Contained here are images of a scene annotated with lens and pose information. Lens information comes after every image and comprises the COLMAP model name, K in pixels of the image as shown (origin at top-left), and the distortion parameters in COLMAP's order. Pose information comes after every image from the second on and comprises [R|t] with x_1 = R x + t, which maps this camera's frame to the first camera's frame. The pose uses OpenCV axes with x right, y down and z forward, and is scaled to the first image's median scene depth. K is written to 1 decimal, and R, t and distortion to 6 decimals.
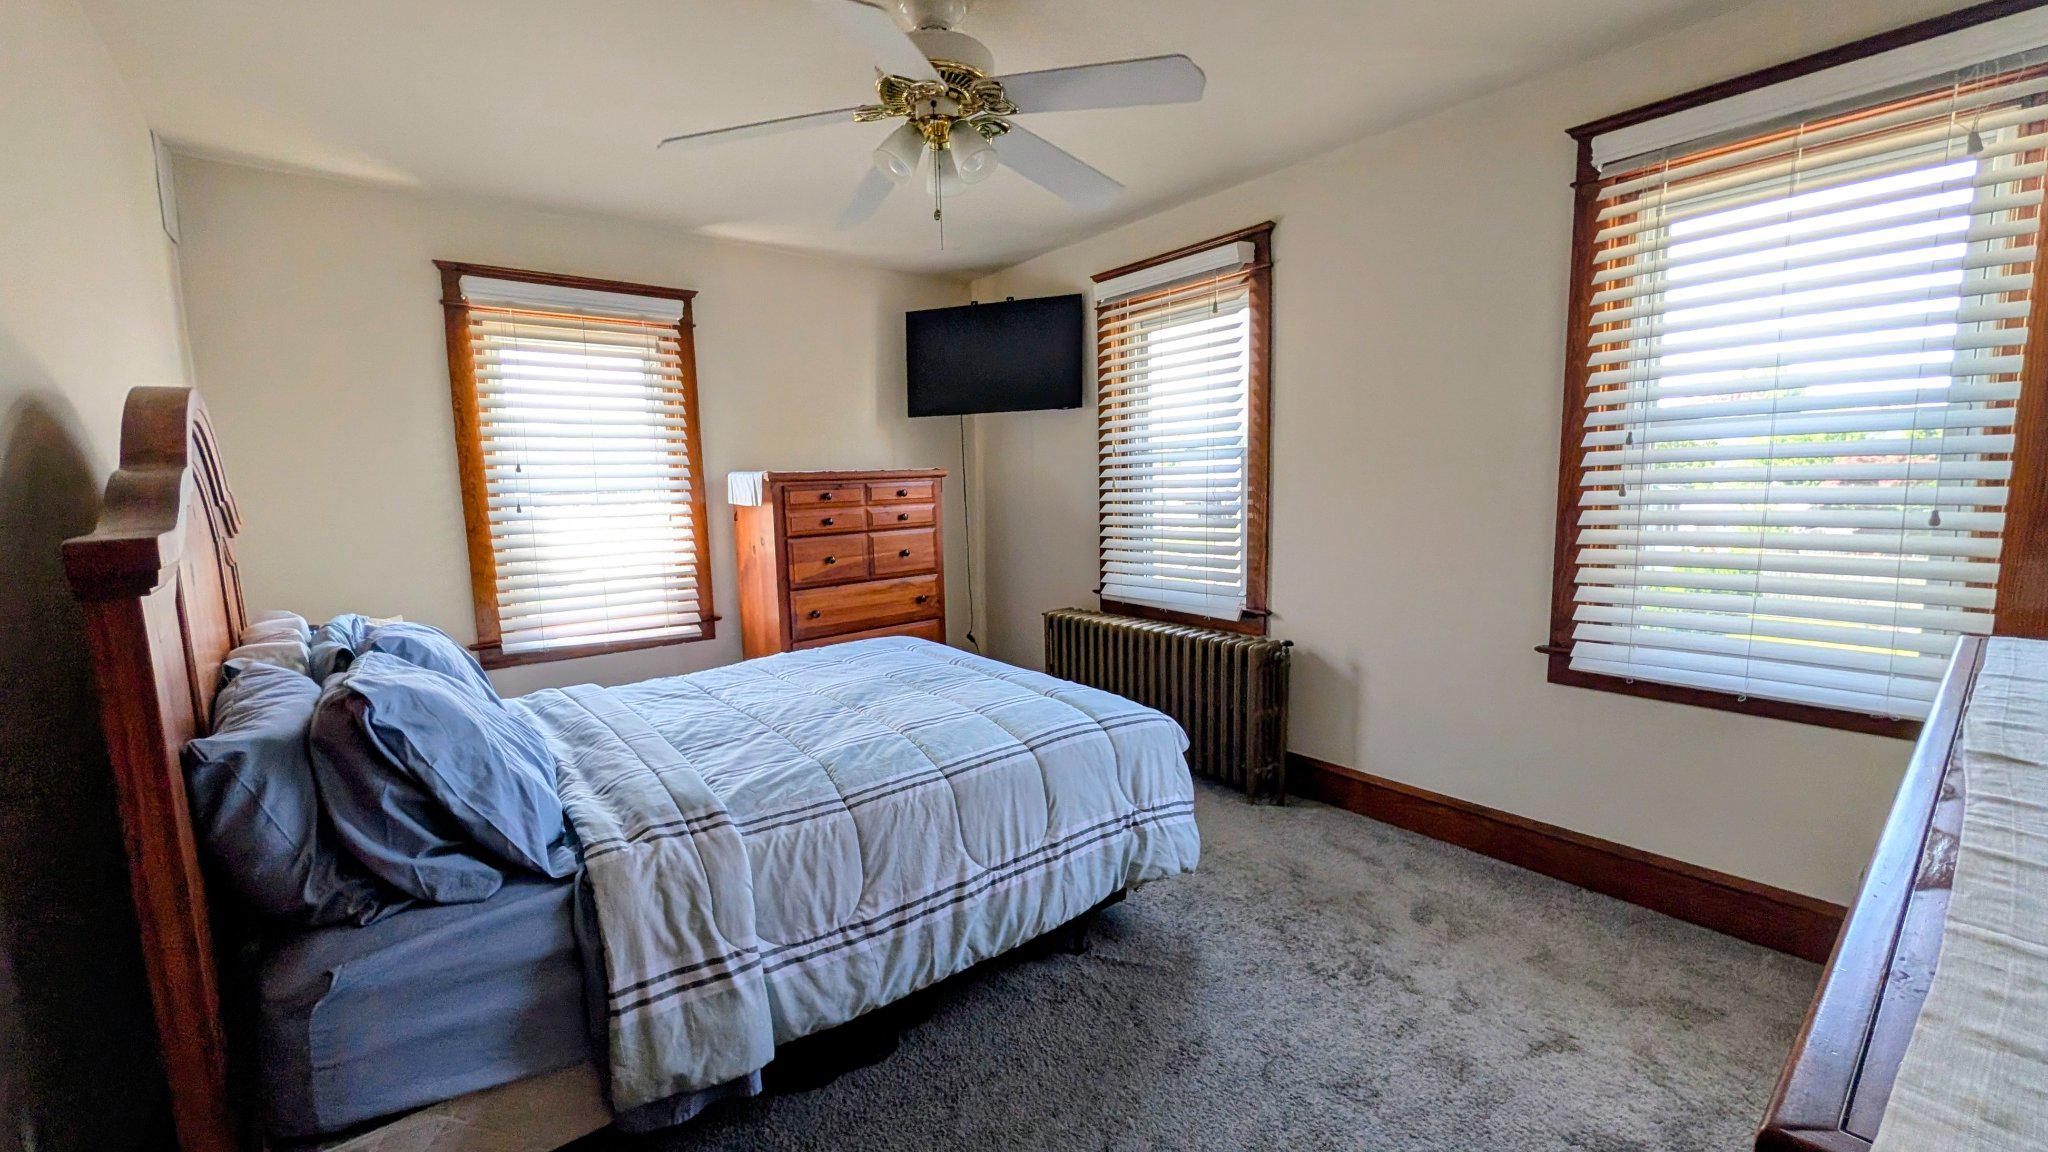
lens RADIAL K [[783.5, 0, 1020.3], [0, 783.5, 574.2], [0, 0, 1]] dist [0.000909, 0.000313]
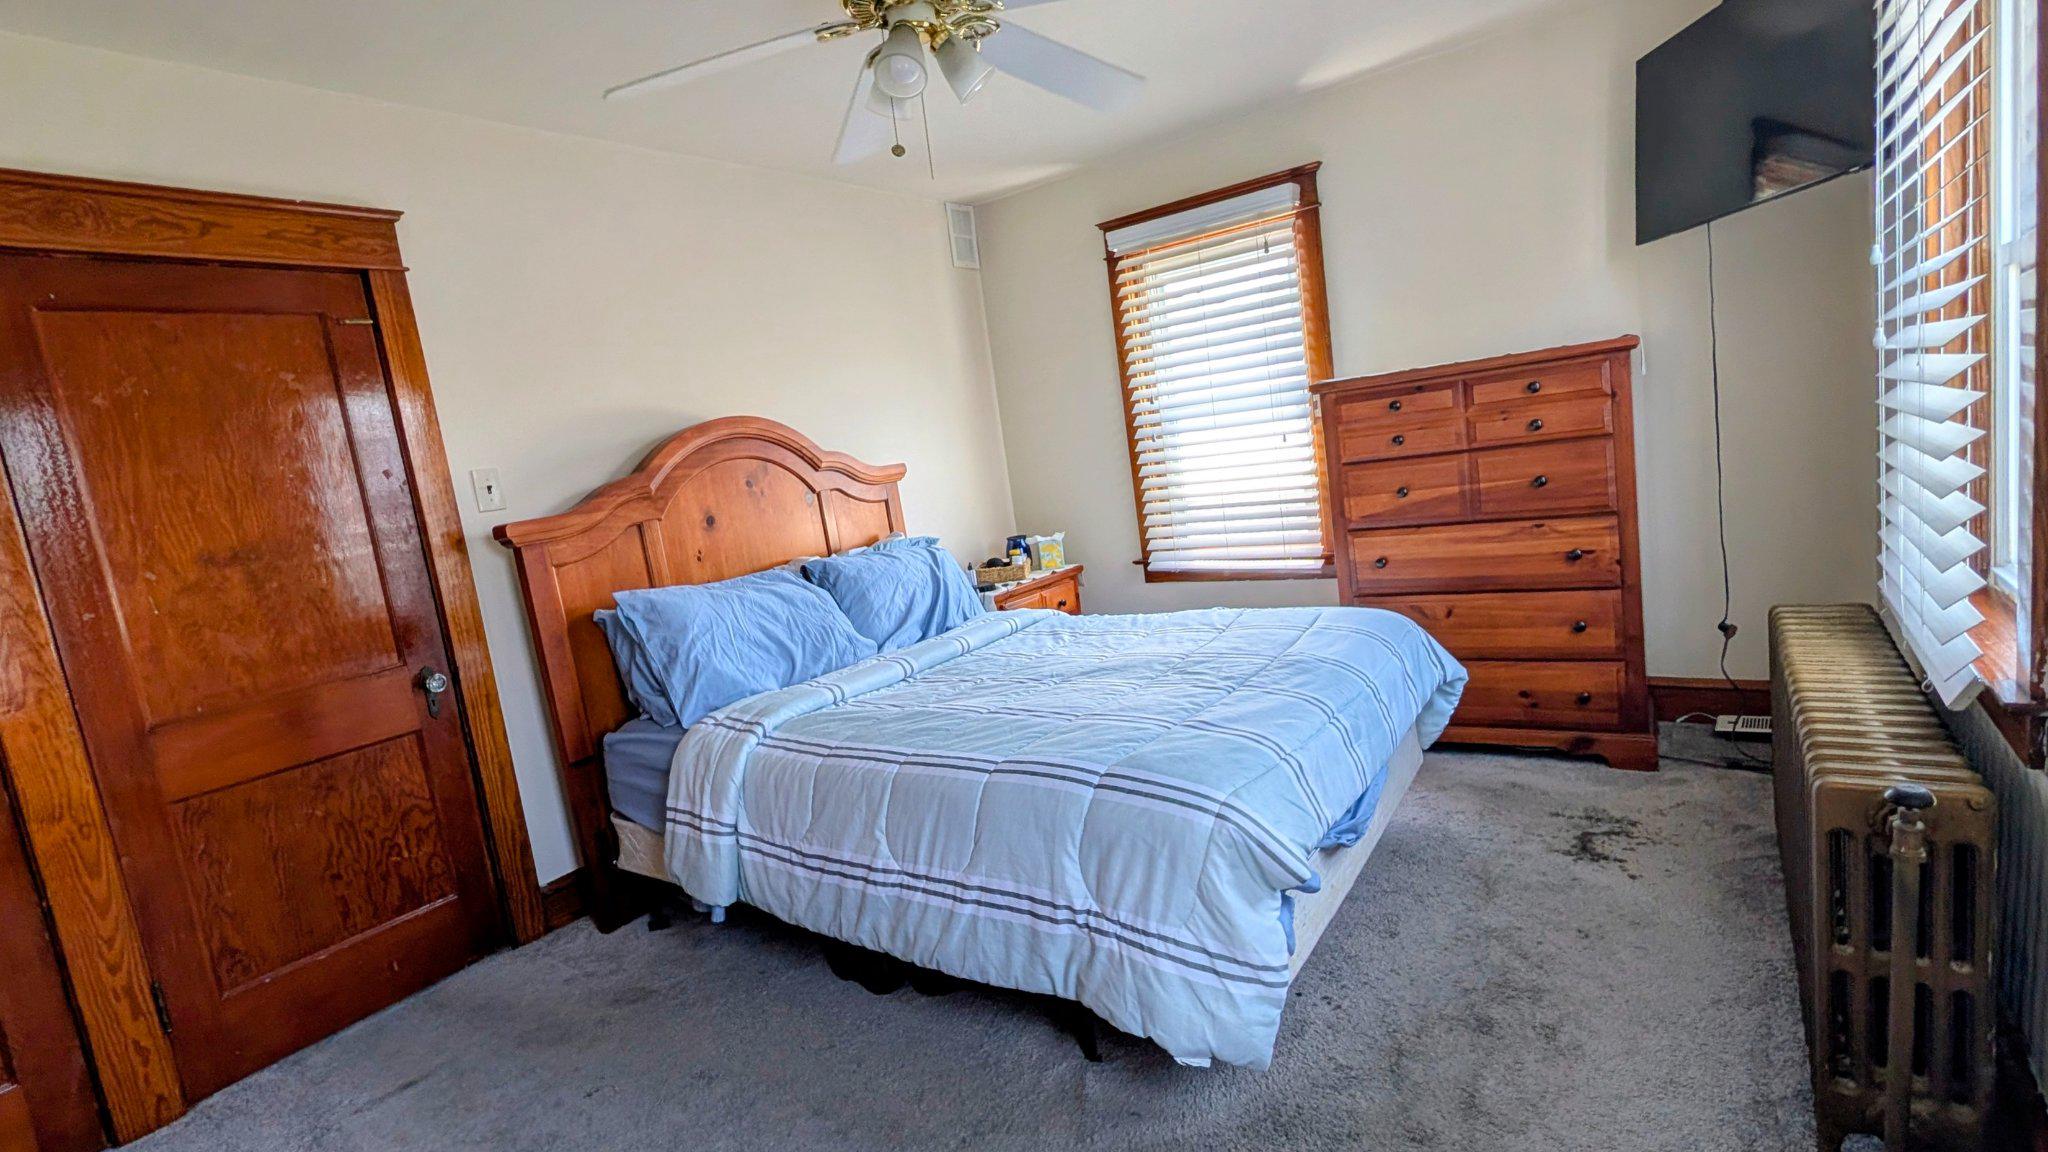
lens RADIAL K [[934.7, 0, 1024.0], [0, 934.7, 576.0], [0, 0, 1]] dist [0.002028, 0.000176]
pose [[0.295915, 0.120577, -0.947573, 0.886943], [0.010861, 0.991512, 0.129560, -0.103901], [0.955152, -0.048630, 0.292094, 0.713904]]
